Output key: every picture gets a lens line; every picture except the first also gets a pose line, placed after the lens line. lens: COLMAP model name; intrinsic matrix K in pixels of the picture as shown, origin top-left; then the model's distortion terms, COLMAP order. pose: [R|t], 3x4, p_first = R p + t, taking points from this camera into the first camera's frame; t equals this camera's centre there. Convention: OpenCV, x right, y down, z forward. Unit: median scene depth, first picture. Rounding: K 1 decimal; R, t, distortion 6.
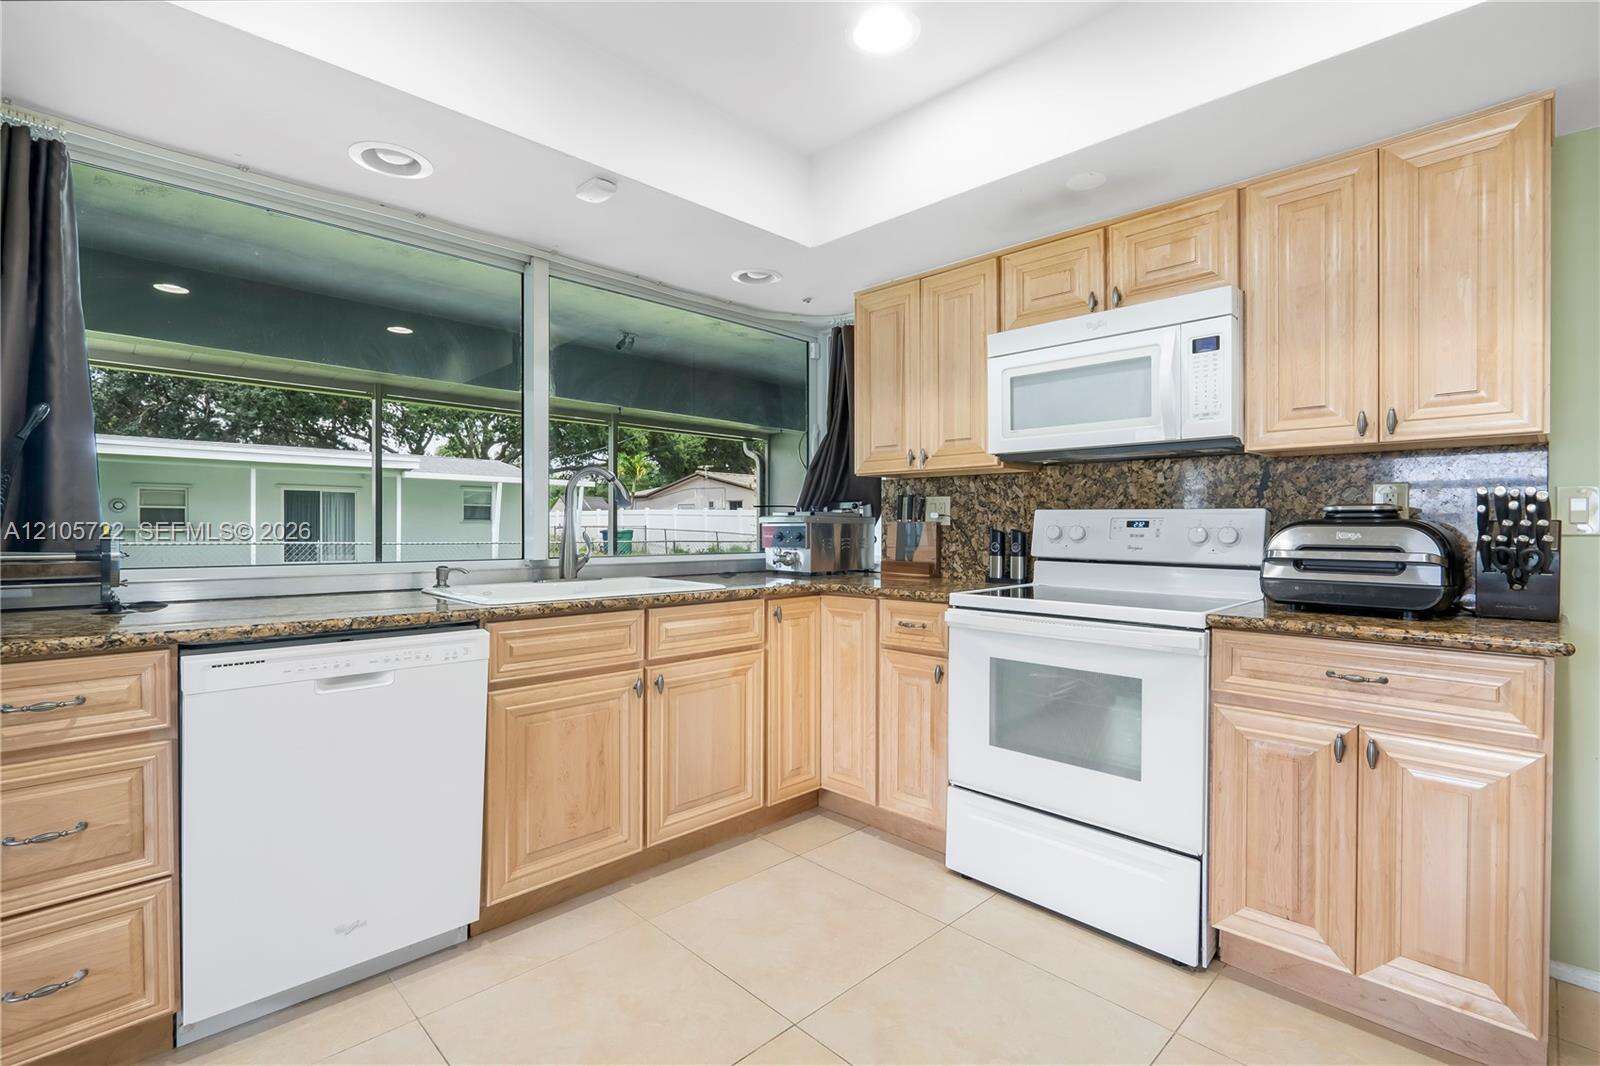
lens RADIAL K [[738.1, 0, 800.7], [0, 738.1, 531.9], [0, 0, 1]] dist [-0.009559, 0.000777]
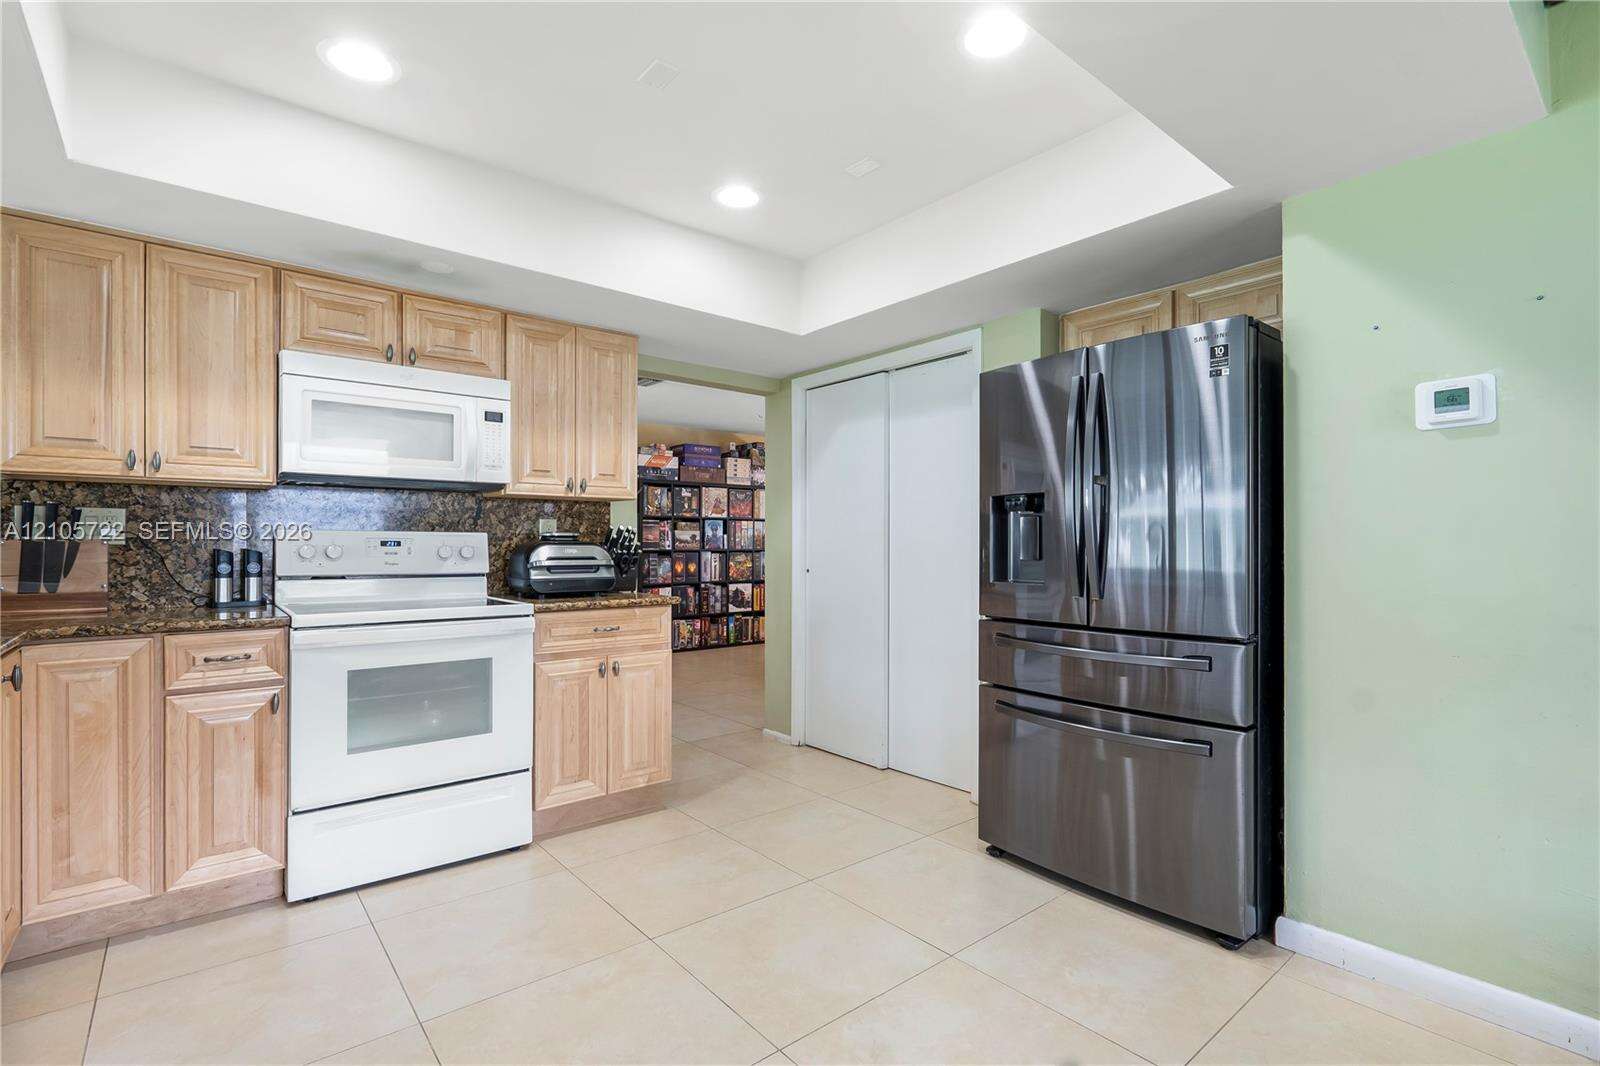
lens RADIAL K [[738.1, 0, 802.1], [0, 738.1, 538.2], [0, 0, 1]] dist [-0.009559, 0.000777]
pose [[0.082004, 0.005810, 0.996615, -0.714659], [0.006603, 0.999958, -0.006373, -0.007701], [-0.996610, 0.007103, 0.081962, 0.259738]]
